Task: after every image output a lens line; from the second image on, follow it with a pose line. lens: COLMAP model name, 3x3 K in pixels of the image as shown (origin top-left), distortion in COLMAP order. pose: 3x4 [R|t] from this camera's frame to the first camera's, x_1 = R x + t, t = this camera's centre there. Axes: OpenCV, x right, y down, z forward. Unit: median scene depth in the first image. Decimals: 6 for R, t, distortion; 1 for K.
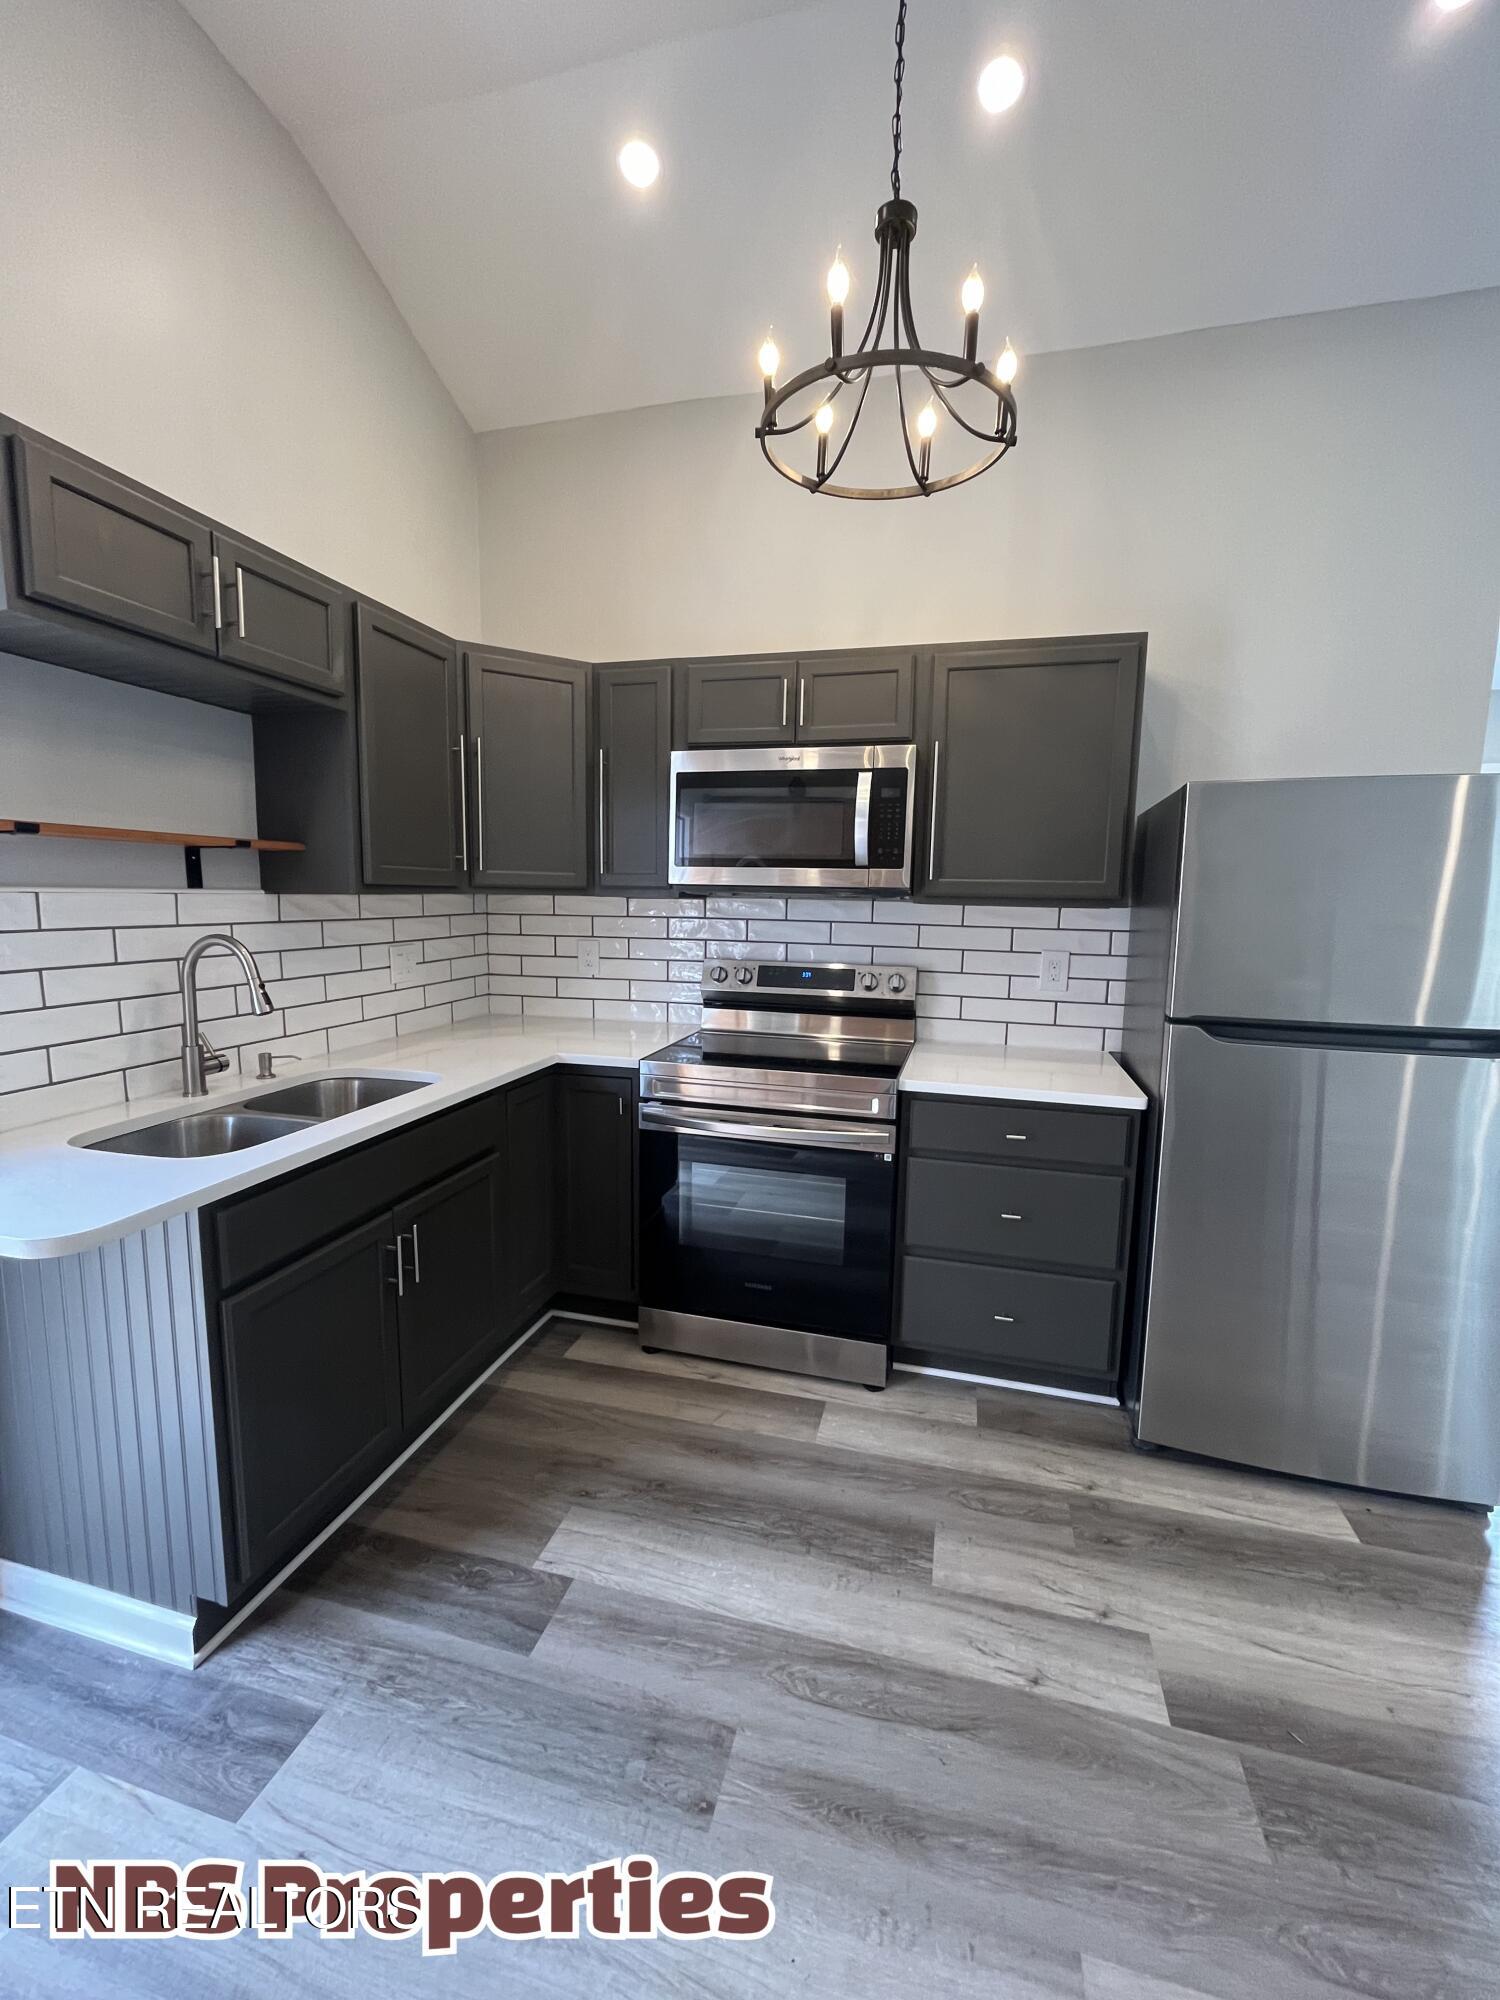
lens RADIAL K [[811.8, 0, 752.7], [0, 811.8, 996.1], [0, 0, 1]] dist [-0.003993, 0.000003]
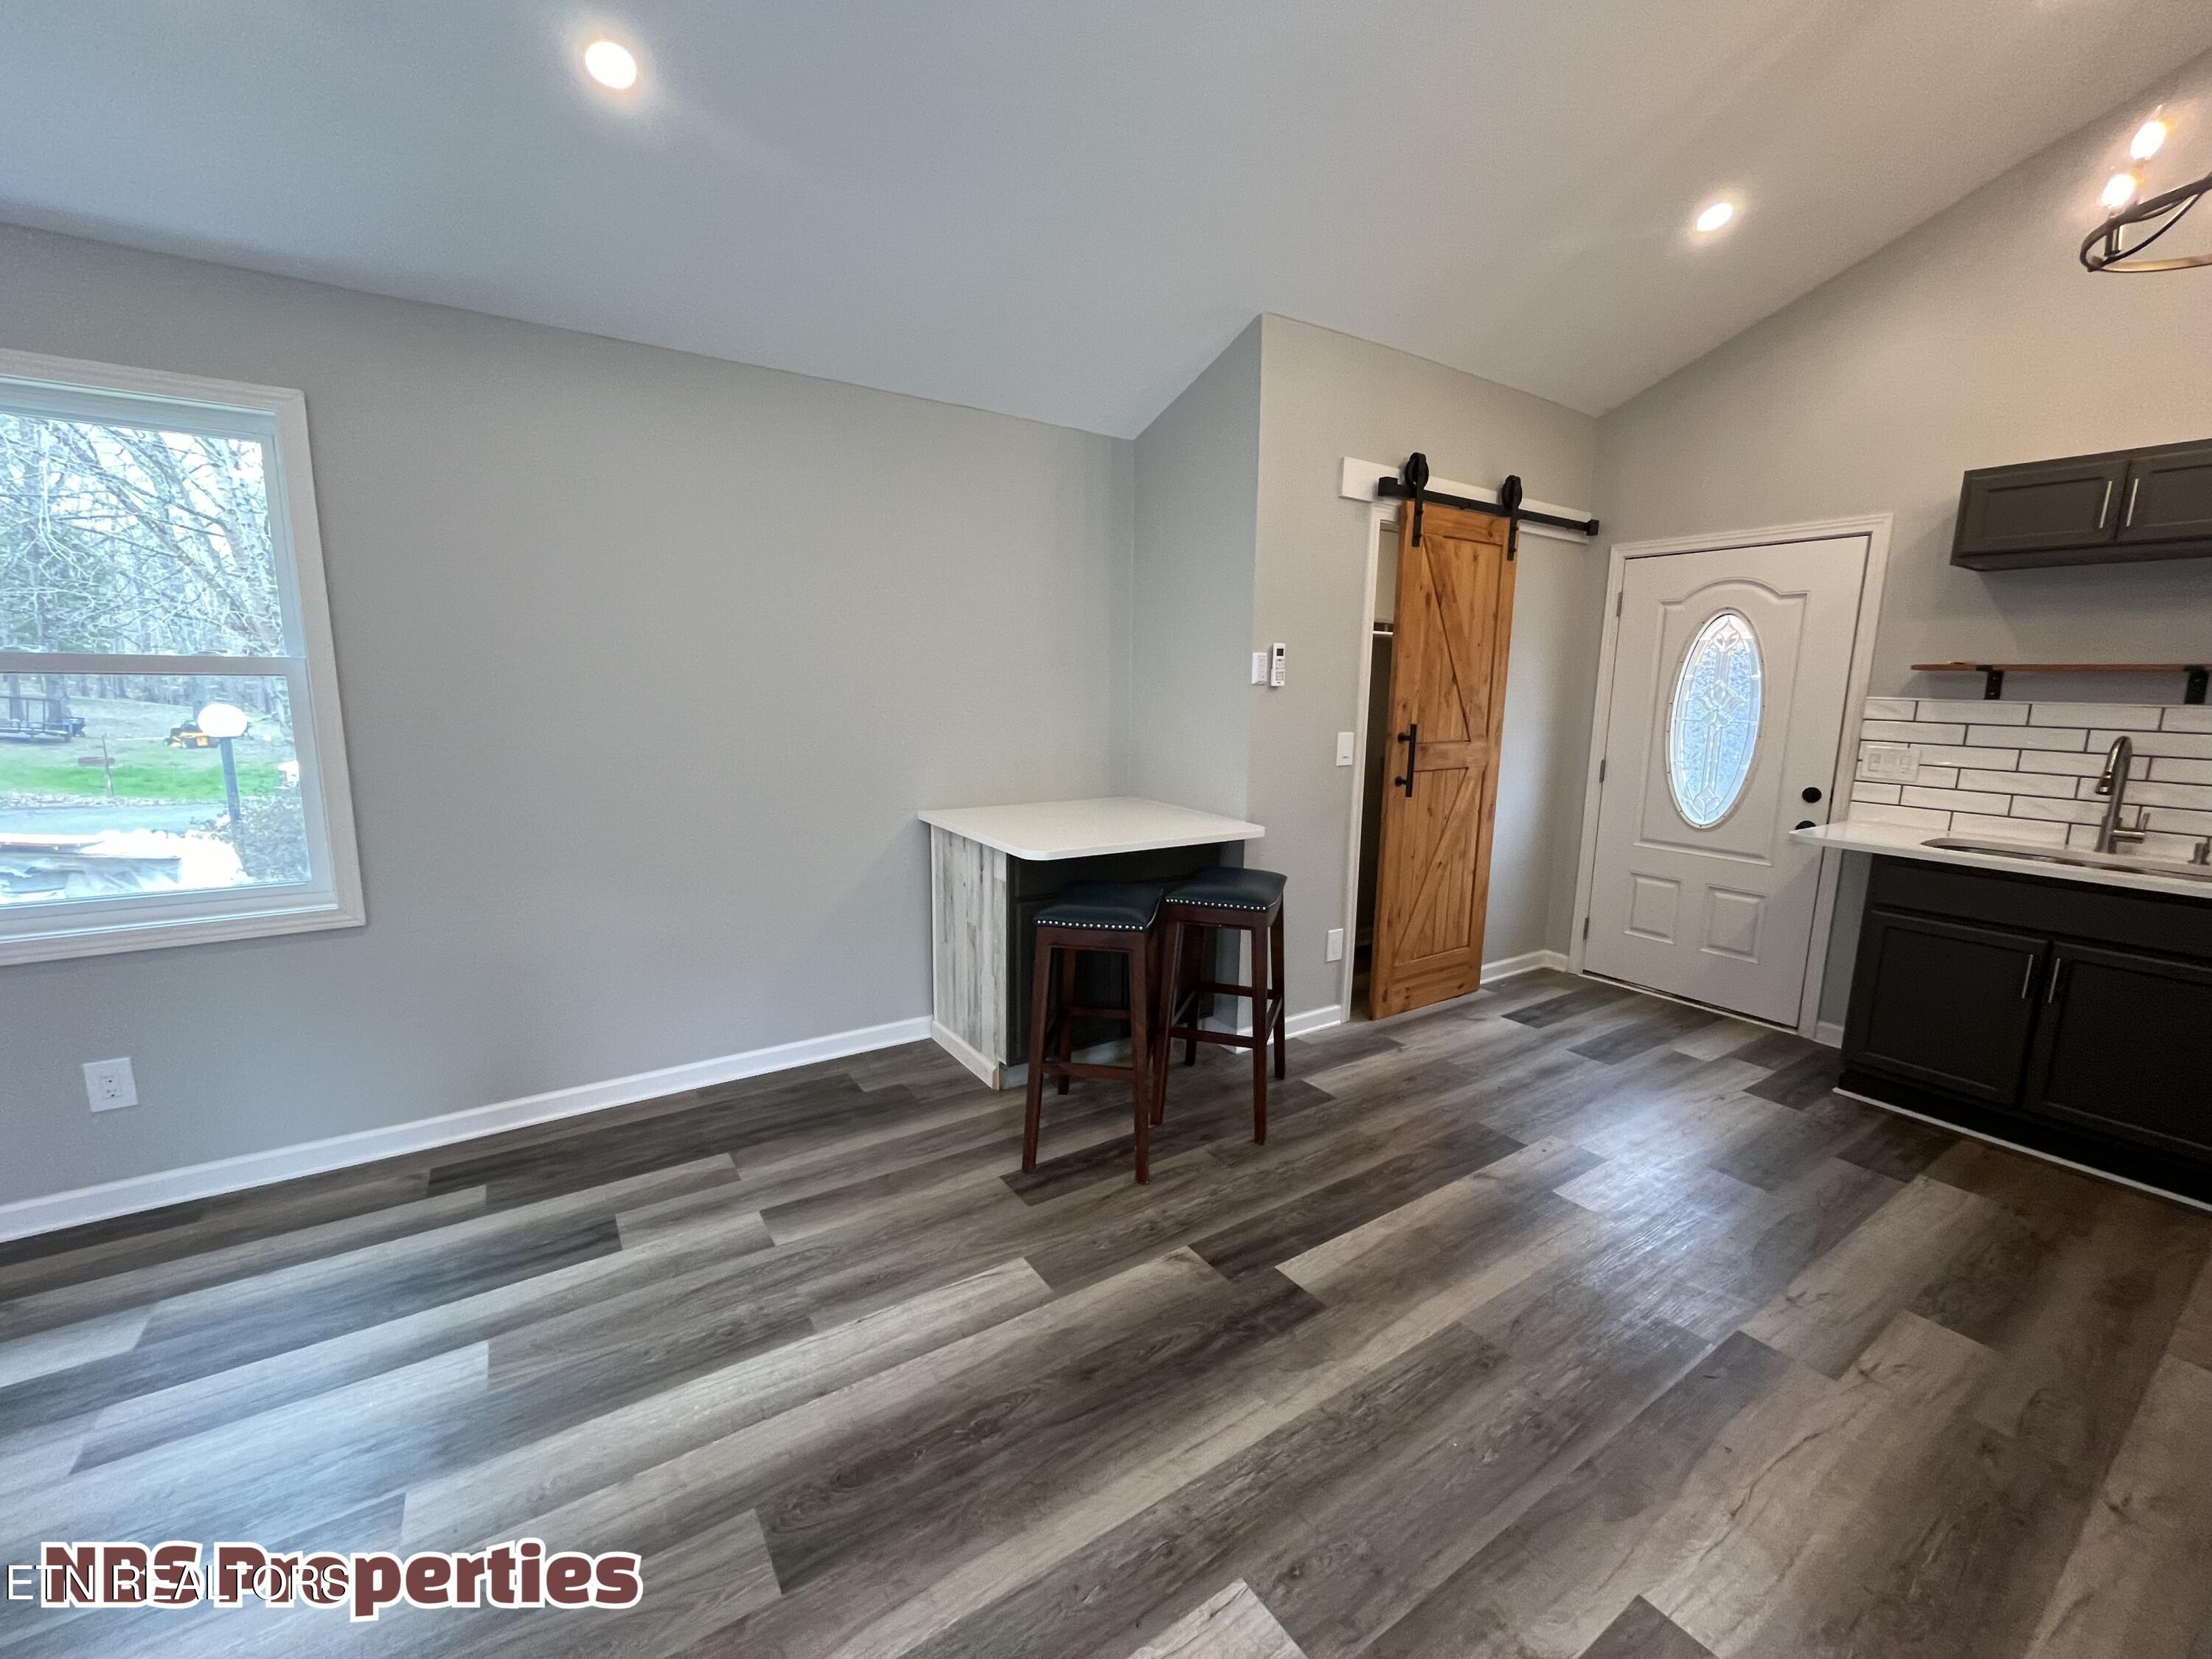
lens RADIAL K [[897.9, 0, 1102.0], [0, 897.9, 828.2], [0, 0, 1]] dist [-0.003993, 0.000003]
pose [[-0.663203, 0.094159, -0.742493, 1.404818], [-0.122617, 0.964981, 0.231897, -0.055345], [0.738327, 0.244837, -0.628434, 0.609683]]
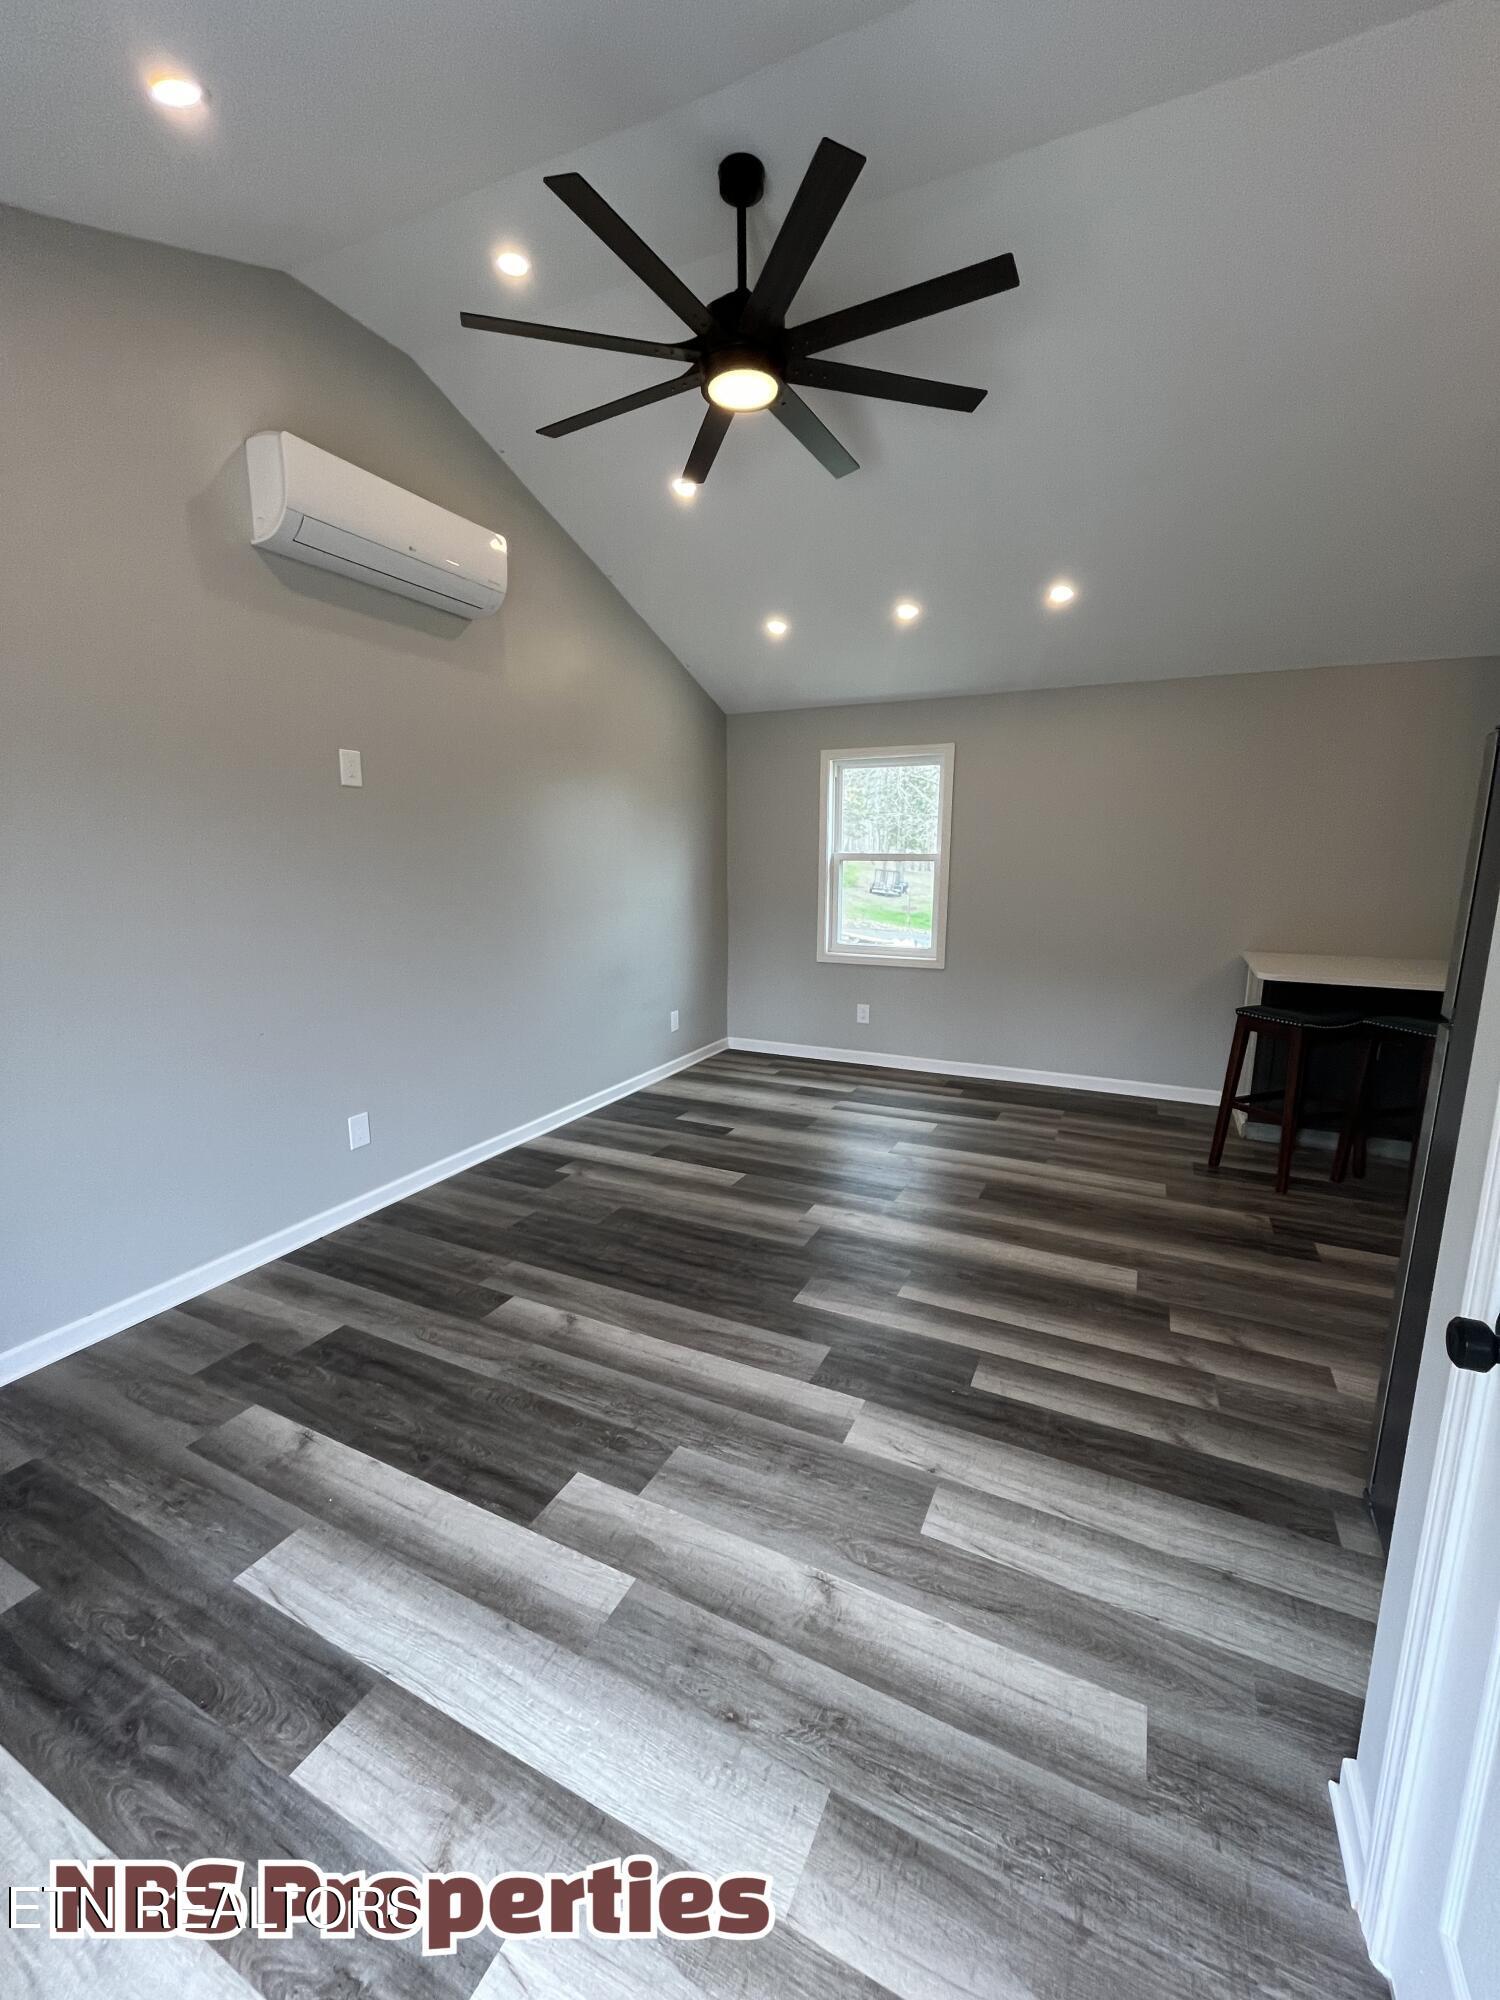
lens RADIAL K [[811.8, 0, 752.6], [0, 811.8, 998.2], [0, 0, 1]] dist [-0.003993, 0.000003]
pose [[-0.980976, -0.054533, 0.186311, 1.292471], [0.004993, 0.952327, 0.305038, -0.211249], [-0.194063, 0.300165, -0.933938, 1.628735]]
